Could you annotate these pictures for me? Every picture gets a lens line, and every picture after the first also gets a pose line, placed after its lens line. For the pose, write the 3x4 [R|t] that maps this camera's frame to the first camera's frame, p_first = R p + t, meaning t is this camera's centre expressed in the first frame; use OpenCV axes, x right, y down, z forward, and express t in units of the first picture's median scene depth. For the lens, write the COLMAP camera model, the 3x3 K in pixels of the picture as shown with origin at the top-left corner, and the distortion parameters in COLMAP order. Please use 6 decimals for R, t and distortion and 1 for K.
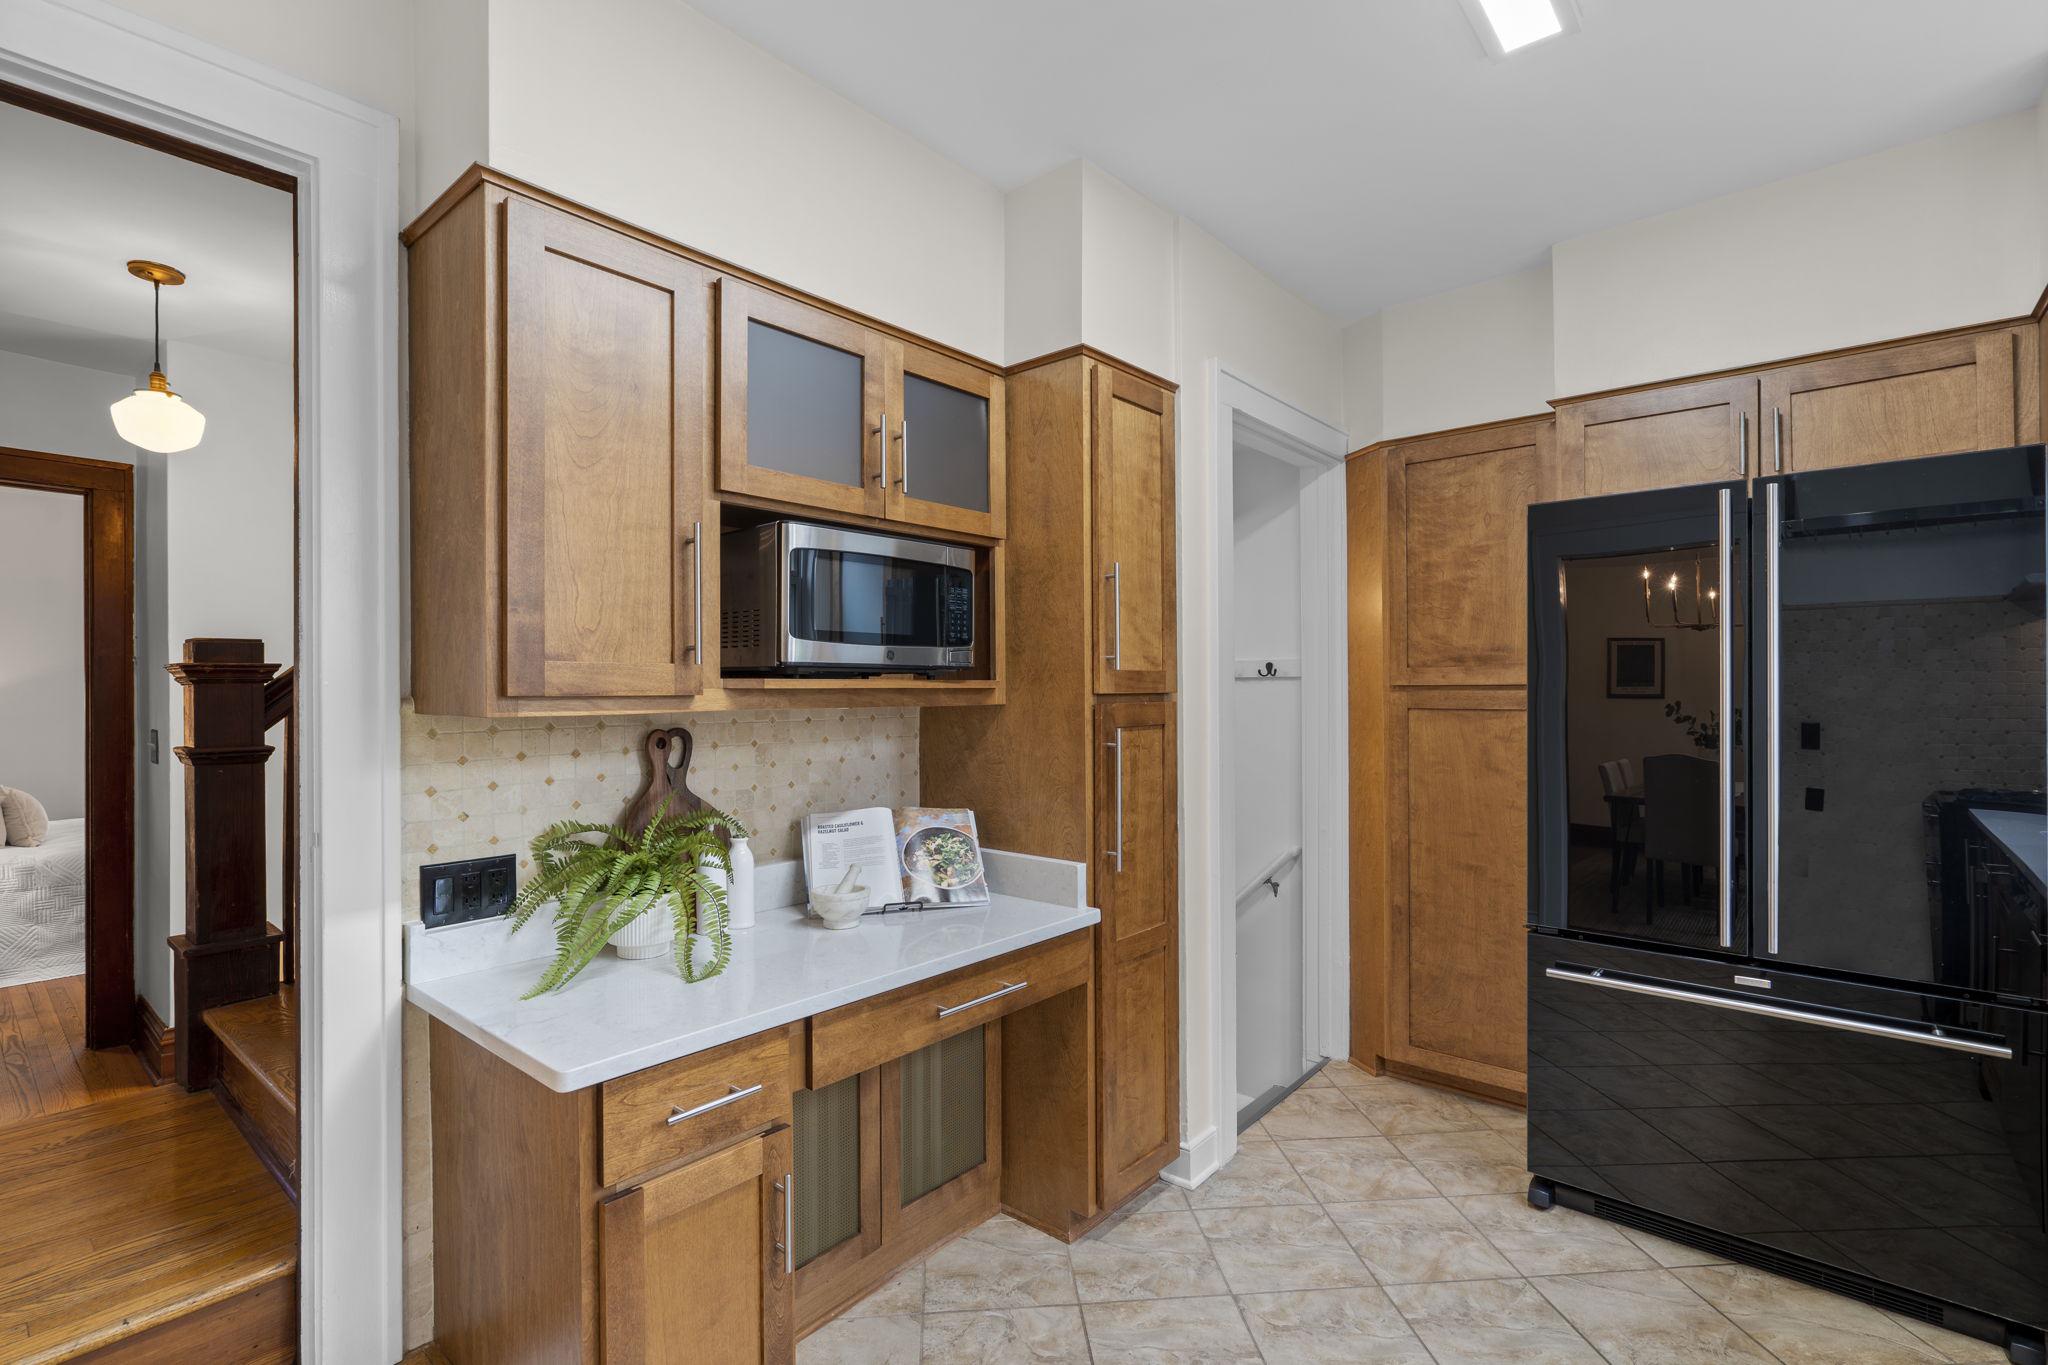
lens RADIAL K [[937.1, 0, 1007.3], [0, 937.1, 686.8], [0, 0, 1]] dist [-0.010600, 0.003574]
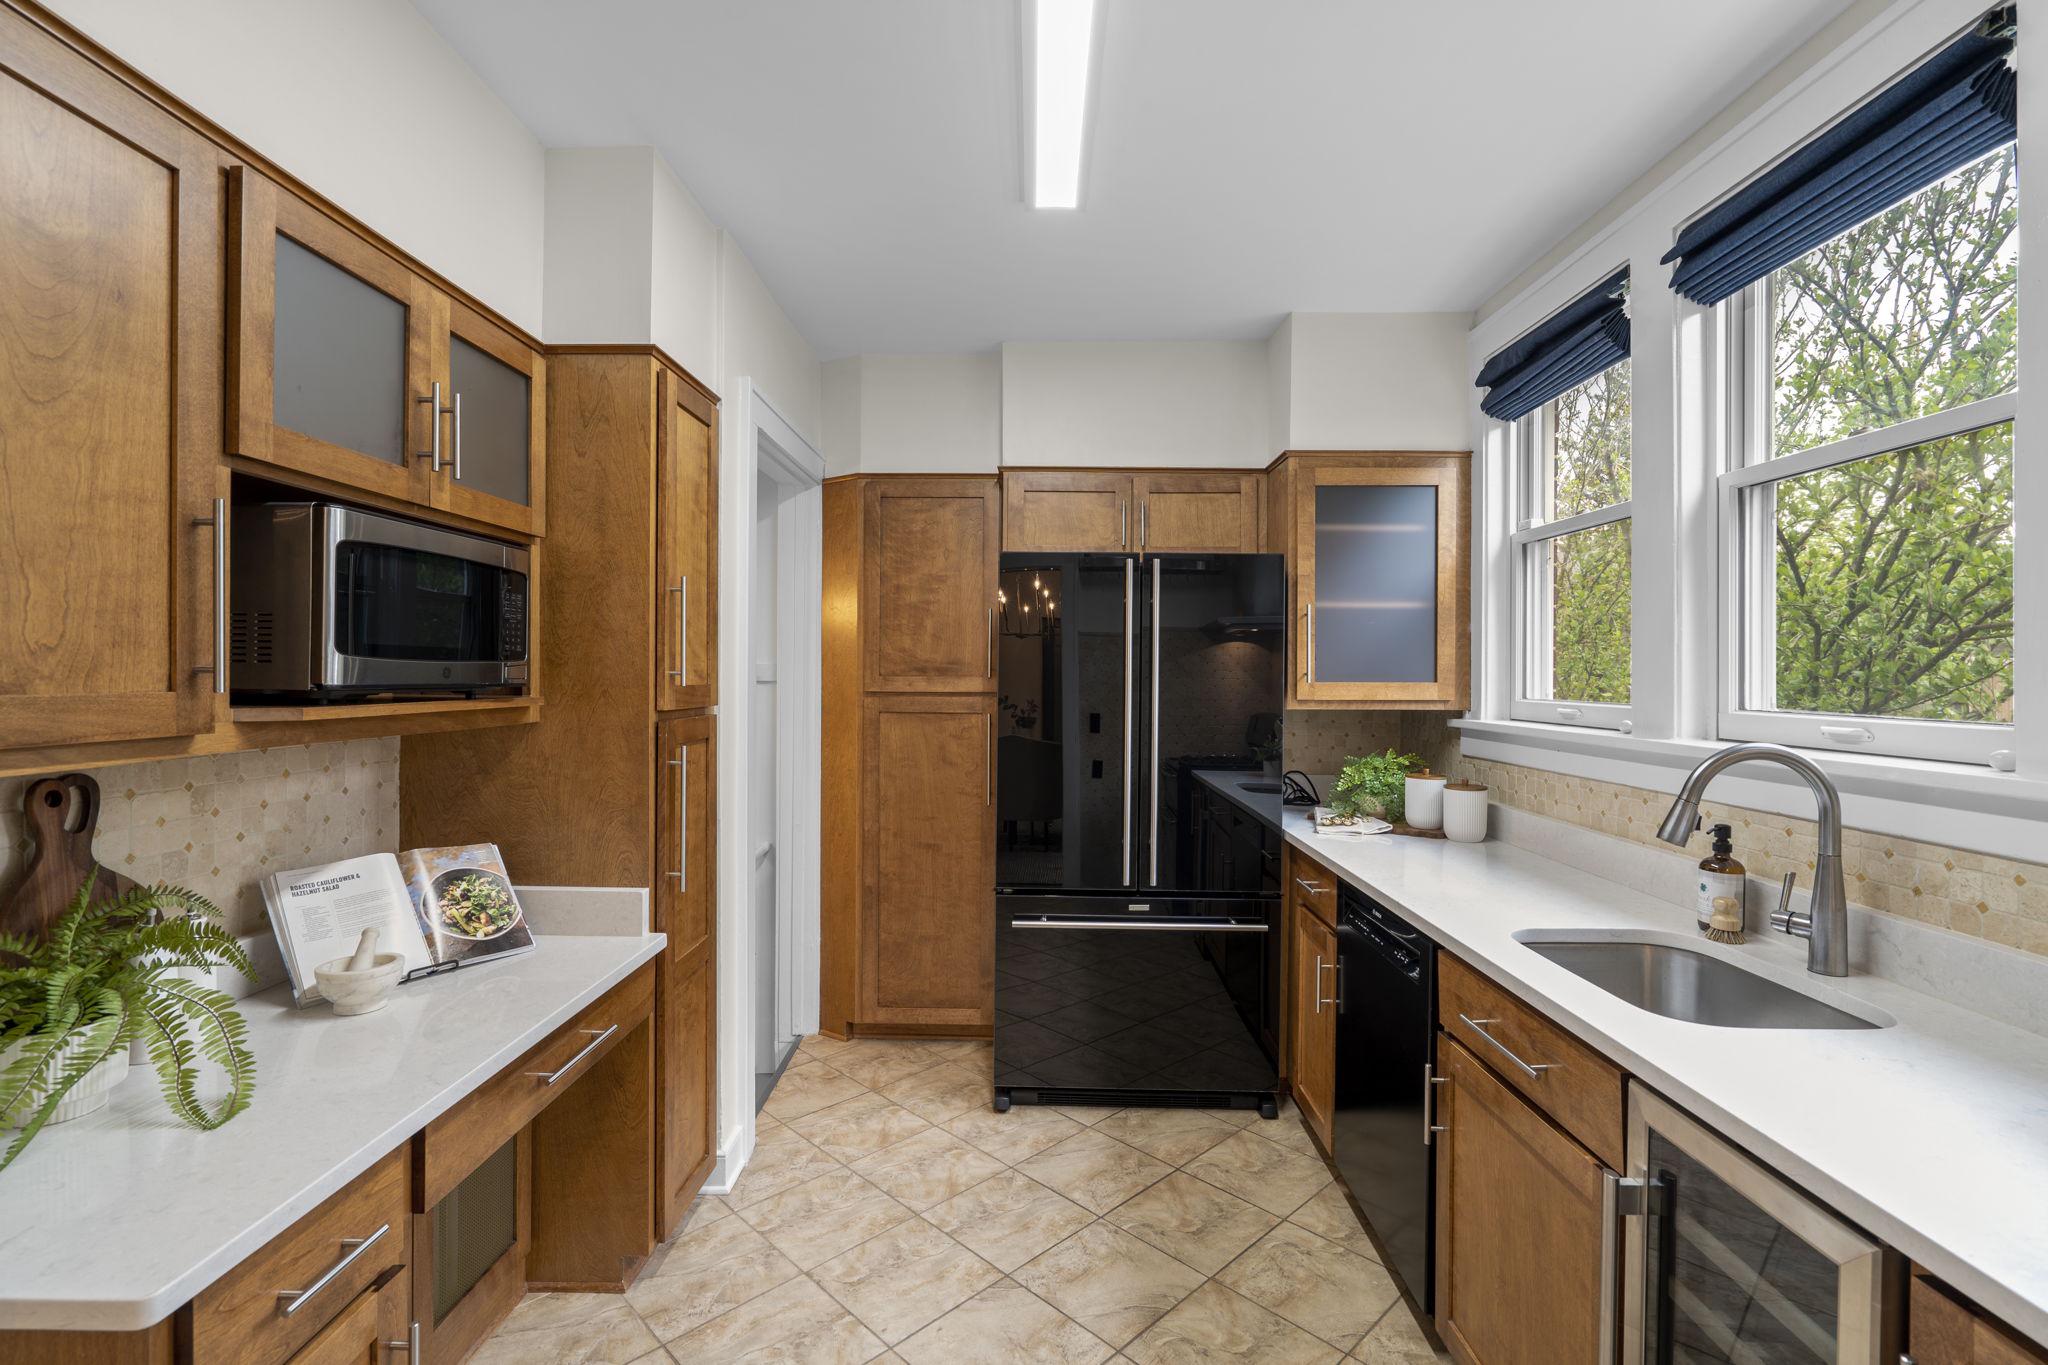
lens RADIAL K [[937.1, 0, 1019.3], [0, 937.1, 676.7], [0, 0, 1]] dist [-0.010600, 0.003574]
pose [[0.762424, 0.006864, 0.647041, -0.239274], [-0.012481, 0.999914, 0.004098, -0.034970], [-0.646957, -0.011200, 0.762444, 0.028954]]
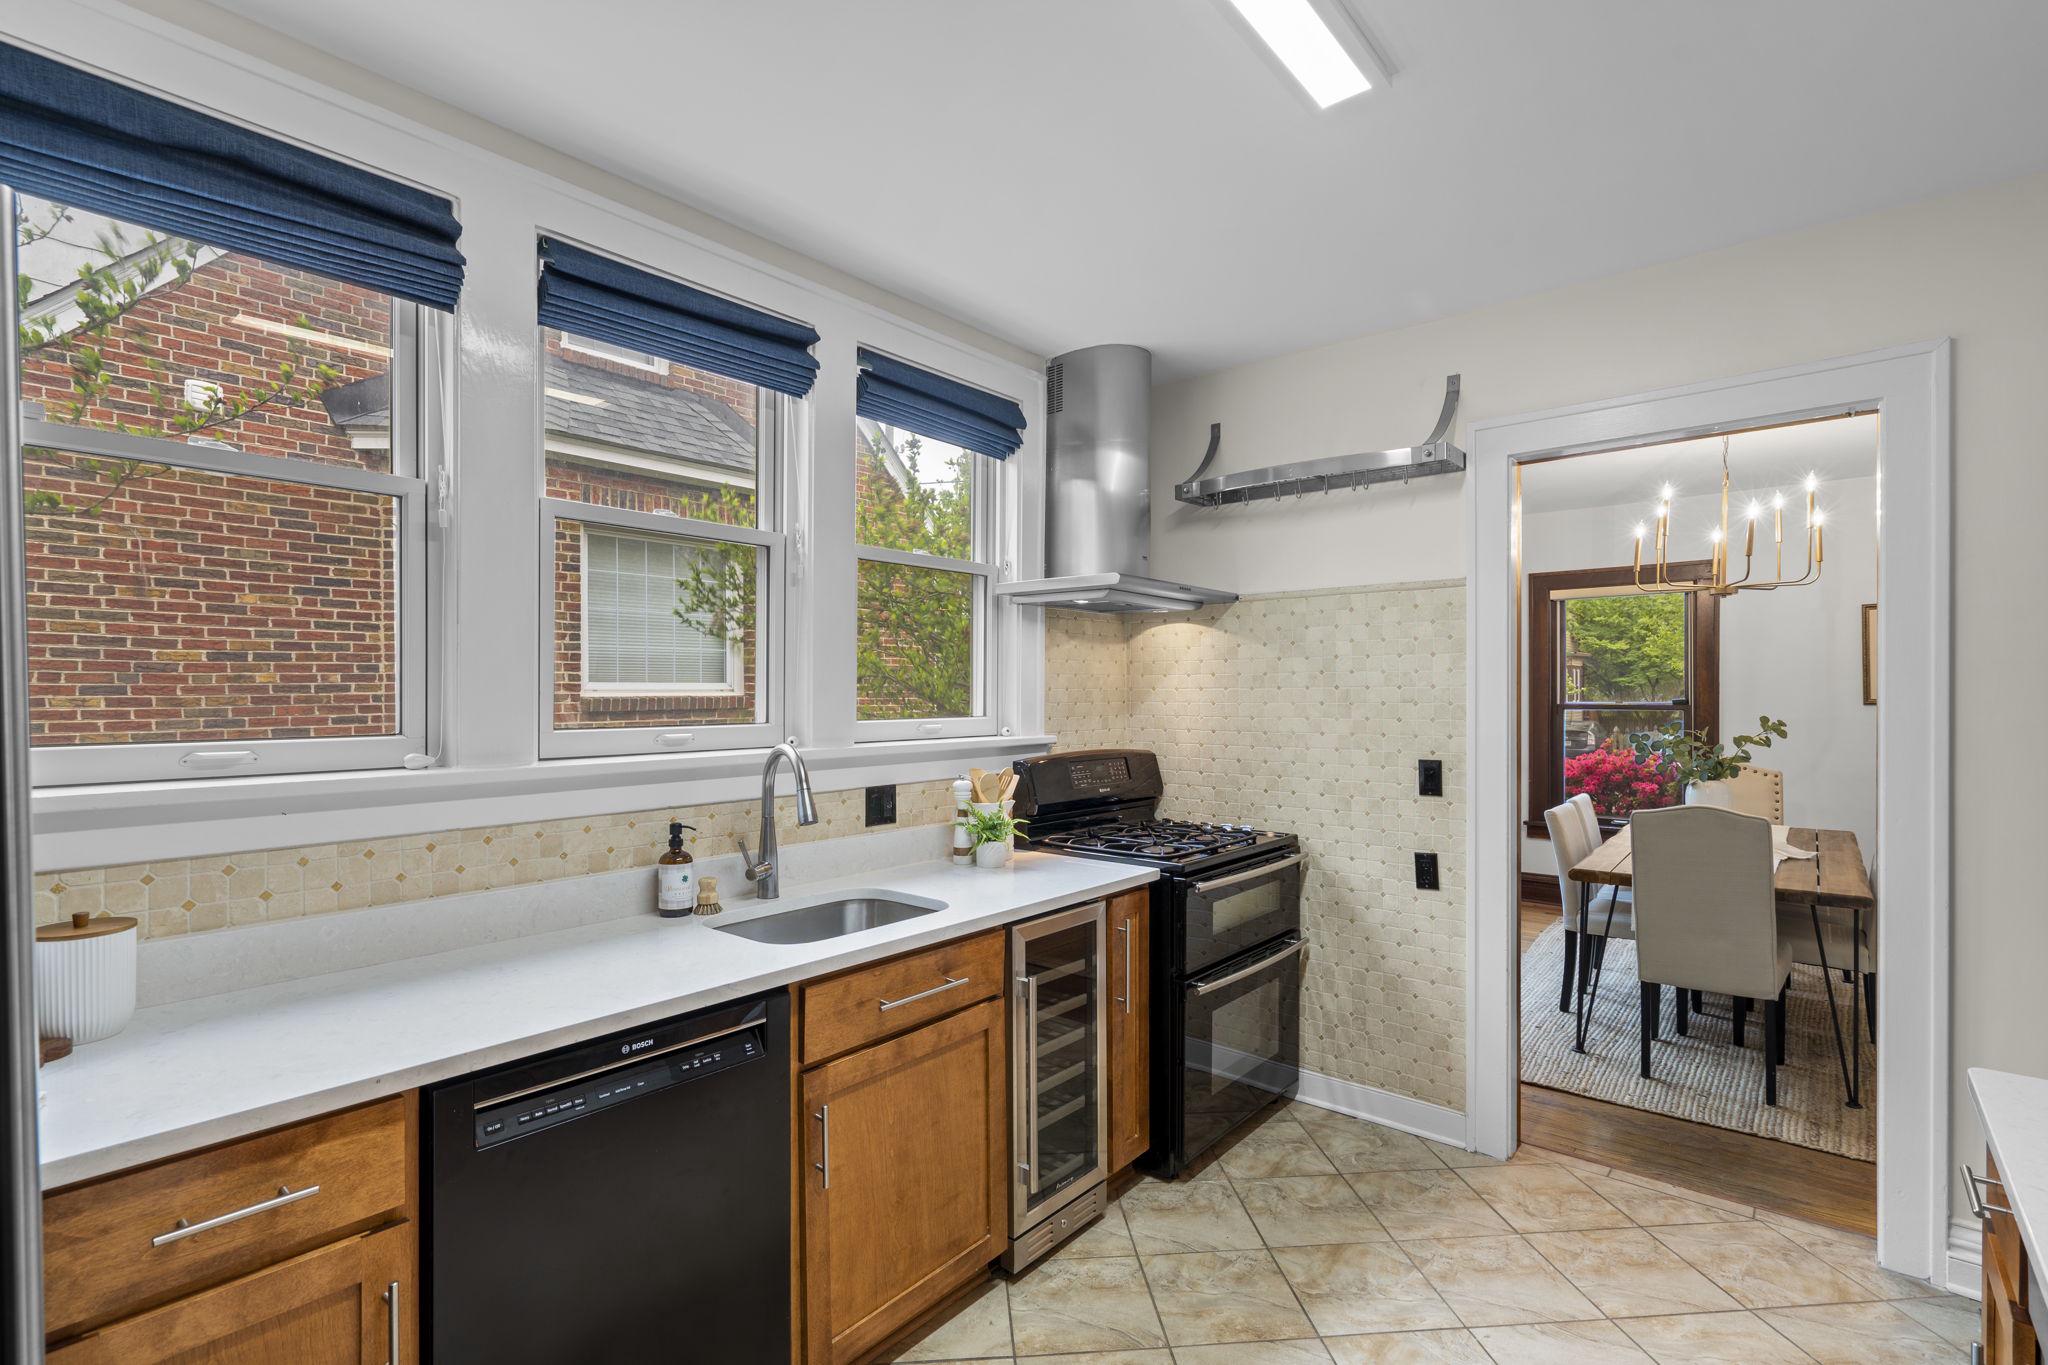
lens RADIAL K [[937.1, 0, 1028.0], [0, 937.1, 695.8], [0, 0, 1]] dist [-0.010600, 0.003574]
pose [[-0.999807, 0.008247, -0.017856, 0.399087], [0.008251, 0.999966, -0.000118, -0.037295], [0.017855, -0.000265, -0.999841, 1.188490]]
